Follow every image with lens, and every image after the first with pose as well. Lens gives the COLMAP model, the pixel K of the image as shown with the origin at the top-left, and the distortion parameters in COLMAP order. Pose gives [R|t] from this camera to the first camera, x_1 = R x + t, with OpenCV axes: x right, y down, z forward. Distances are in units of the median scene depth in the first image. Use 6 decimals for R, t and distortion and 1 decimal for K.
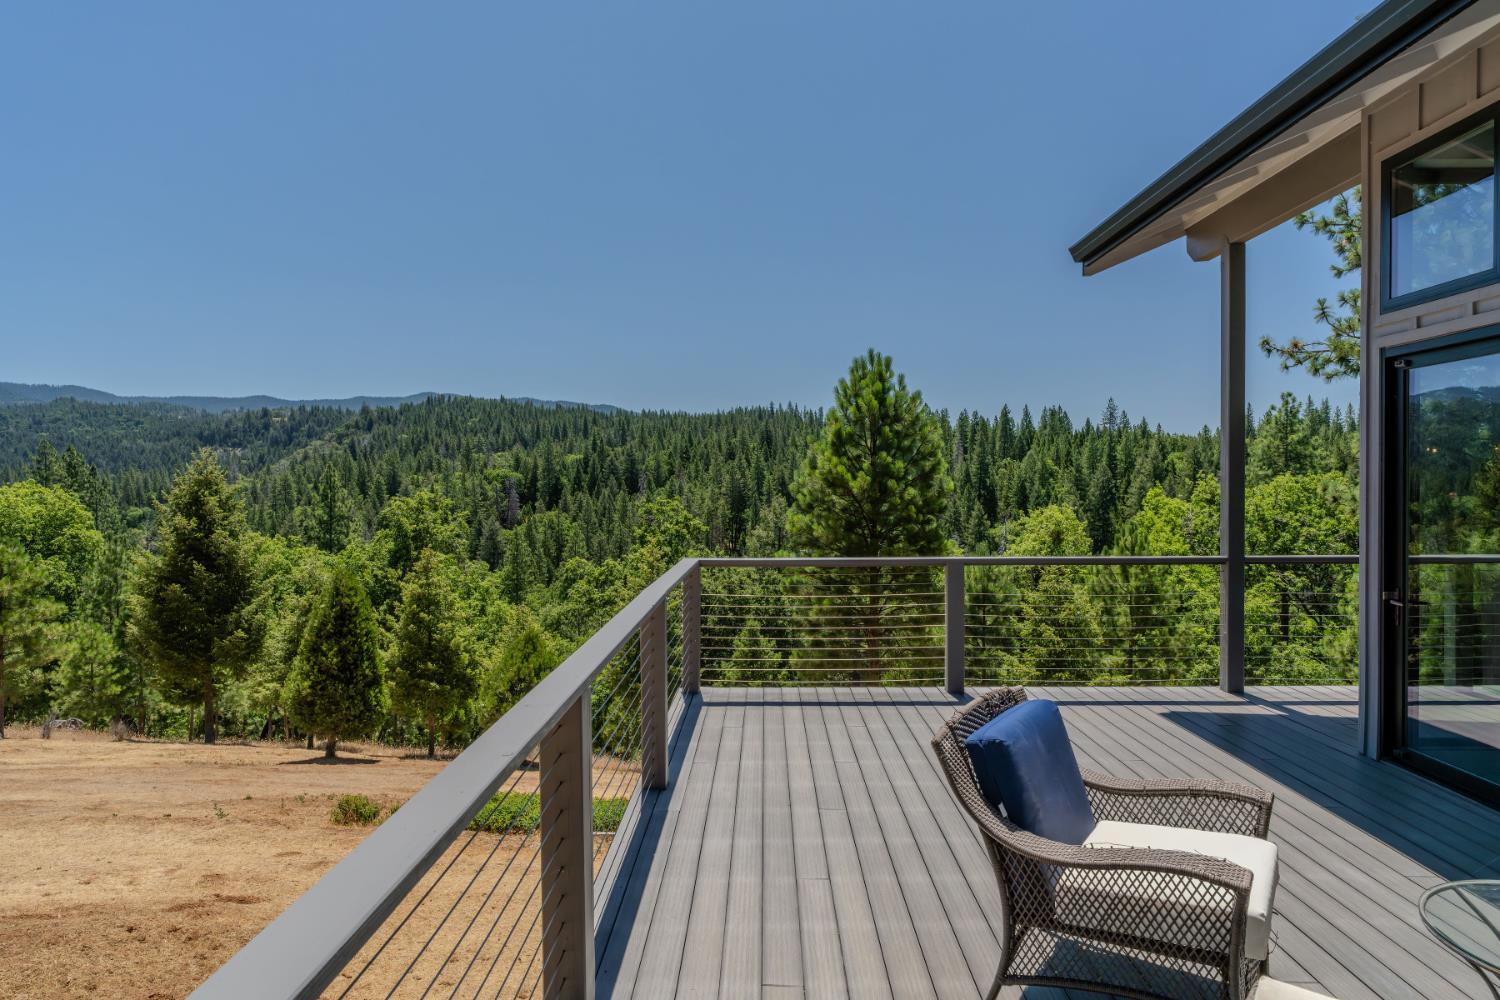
lens RADIAL K [[931.4, 0, 762.4], [0, 931.4, 496.5], [0, 0, 1]] dist [0.001257, -0.001951]
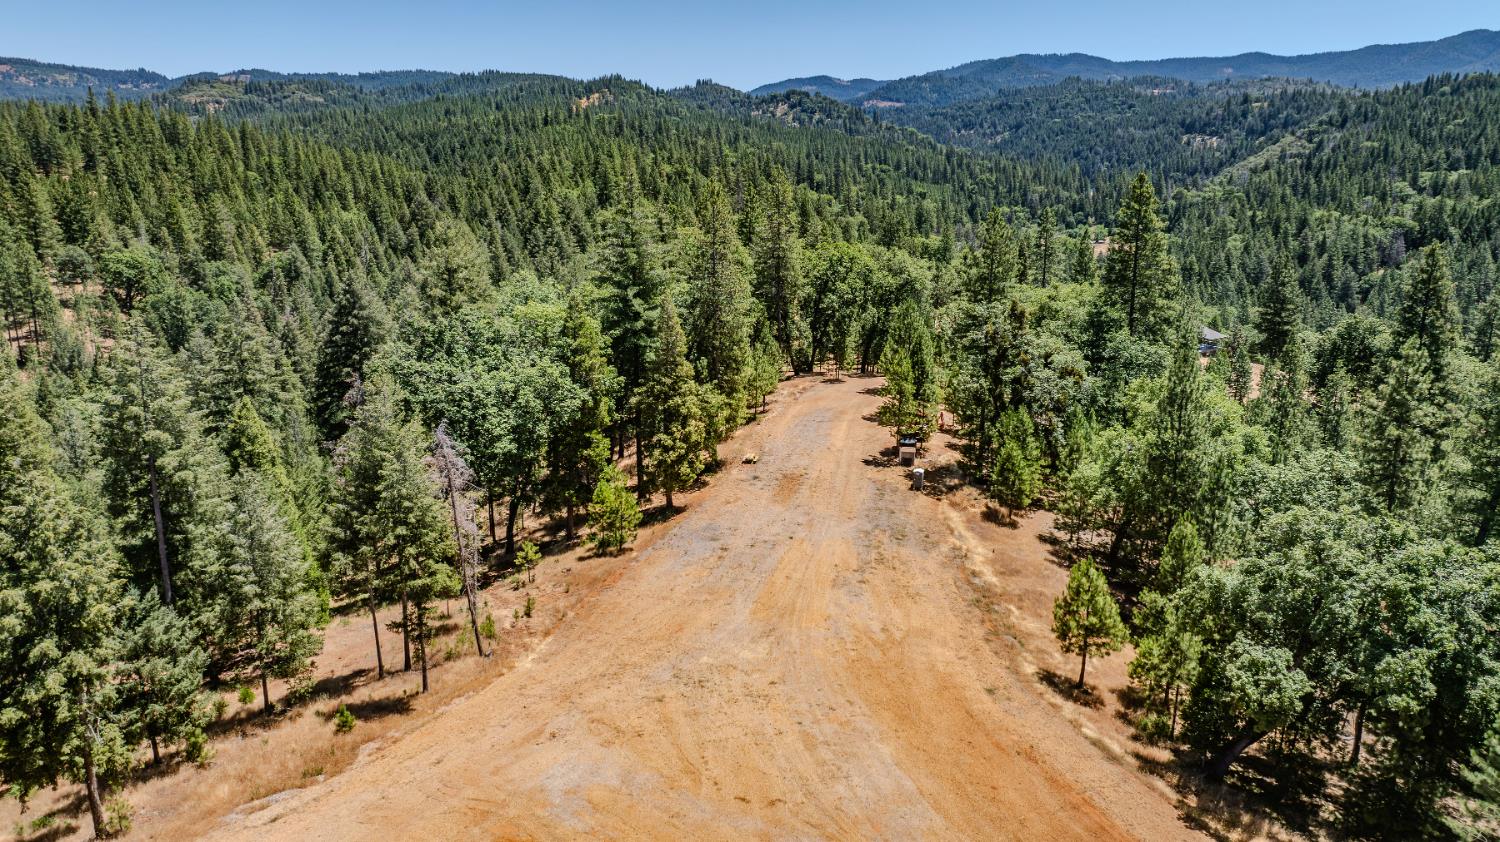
lens RADIAL K [[1076.2, 0, 766.5], [0, 1076.2, 420.2], [0, 0, 1]] dist [-0.006607, 0.025697]
pose [[0.621636, 0.204366, -0.756177, 2.618330], [-0.024399, 0.969949, 0.242083, -0.748584], [0.782926, -0.132038, 0.607942, -4.300017]]
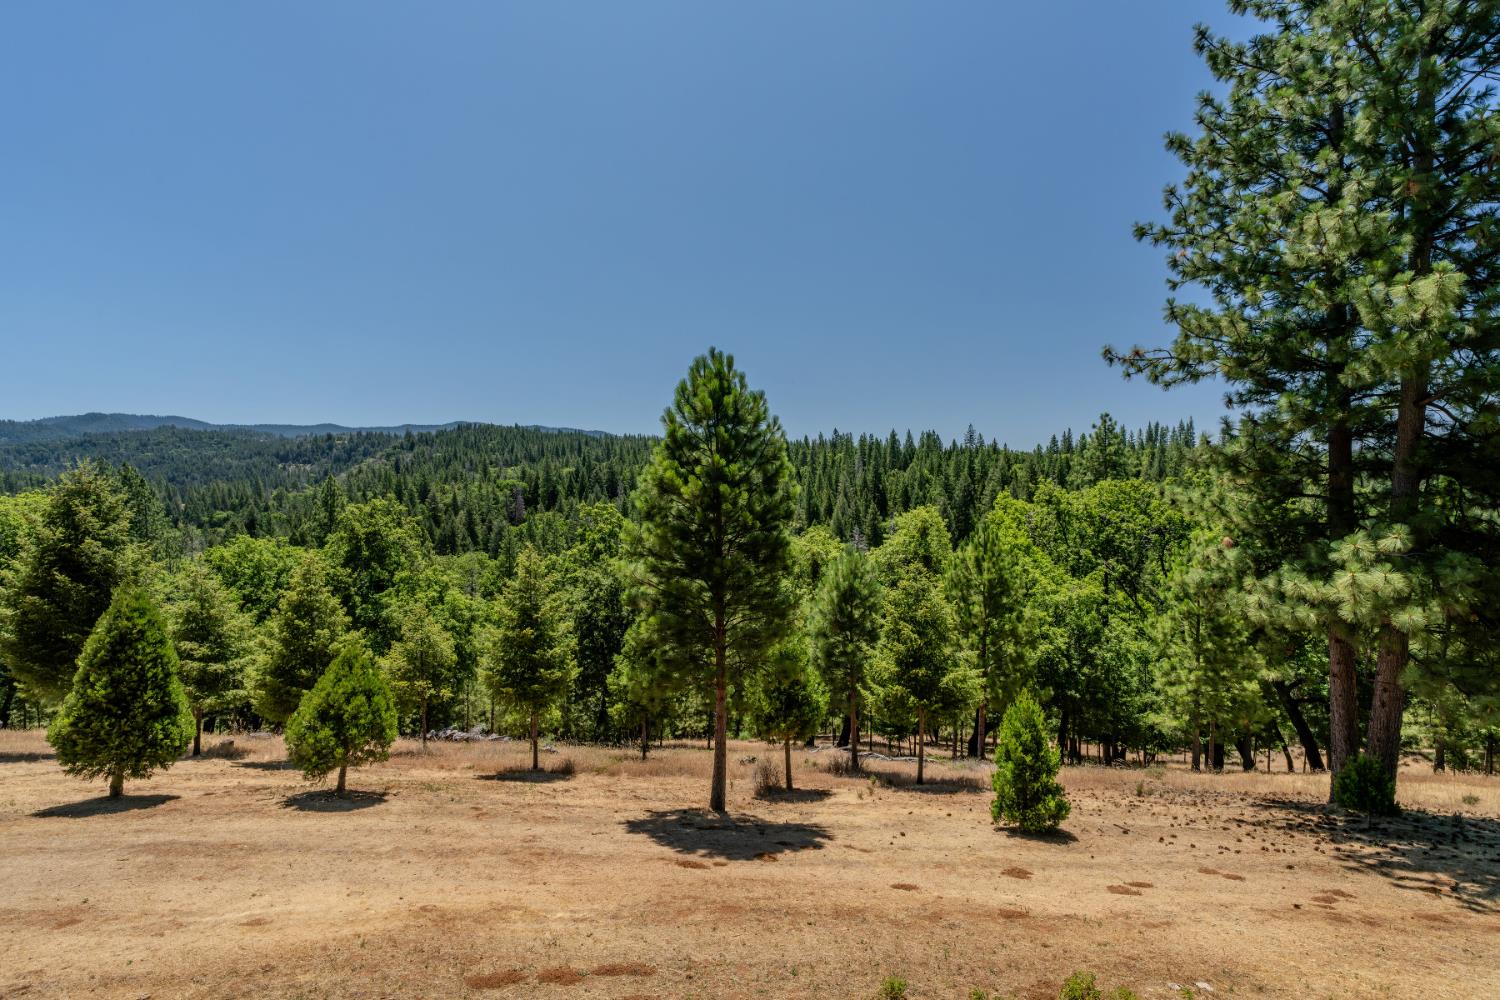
lens RADIAL K [[692.8, 0, 763.1], [0, 692.8, 503.2], [0, 0, 1]] dist [-0.002510, 0.000852]
pose [[0.997808, -0.007809, 0.065715, 0.053174], [0.007390, 0.999951, 0.006619, -0.001700], [-0.065764, -0.006118, 0.997816, 0.129753]]
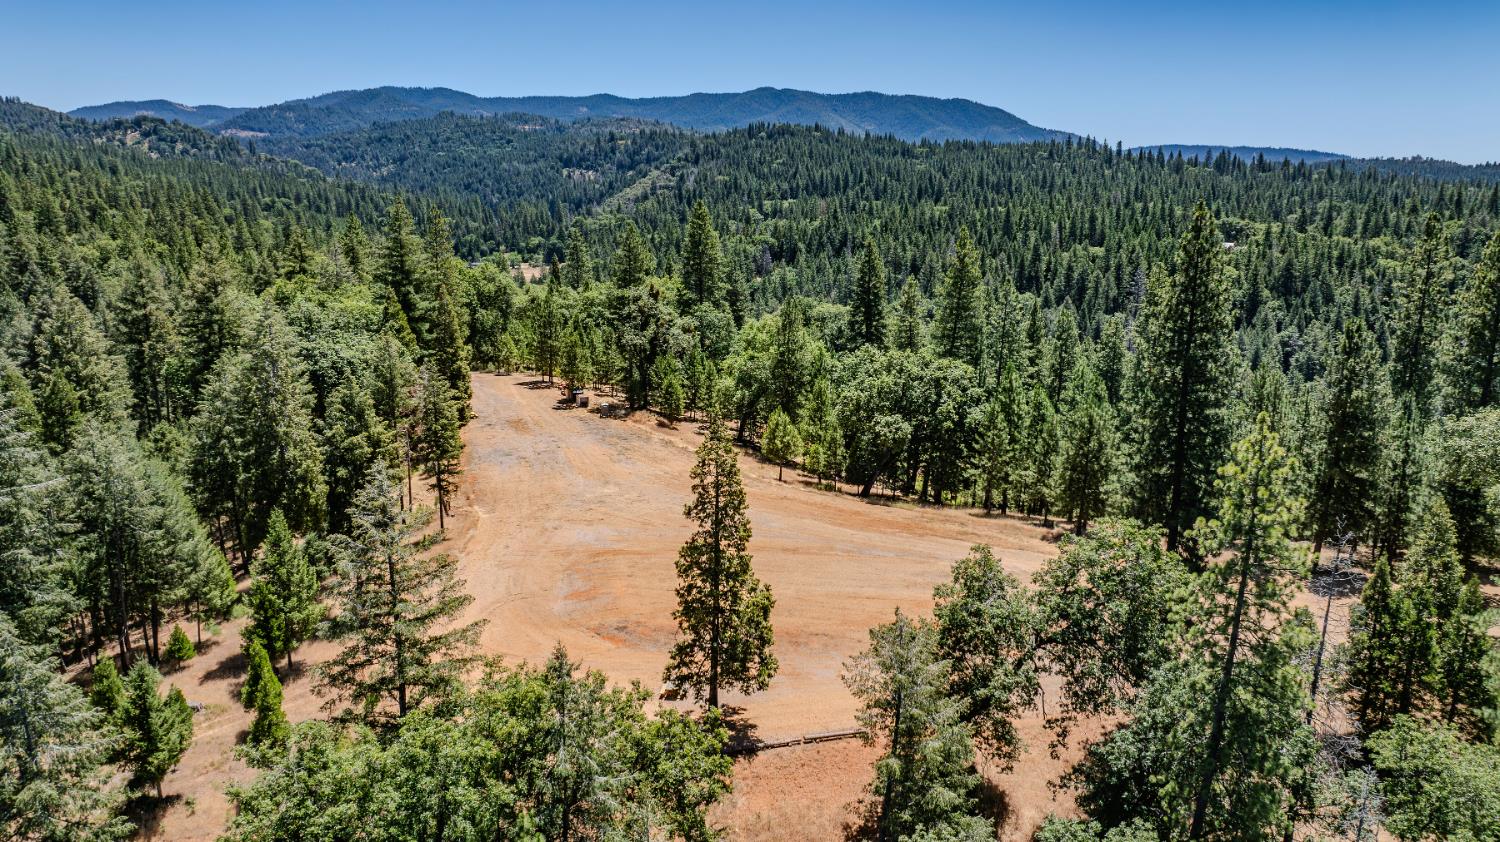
lens RADIAL K [[1076.2, 0, 756.7], [0, 1076.2, 419.1], [0, 0, 1]] dist [-0.006607, 0.025697]
pose [[0.937726, 0.087293, -0.336228, 2.670398], [-0.018892, 0.979294, 0.201560, -0.733836], [0.346861, -0.182657, 0.919959, -5.503380]]
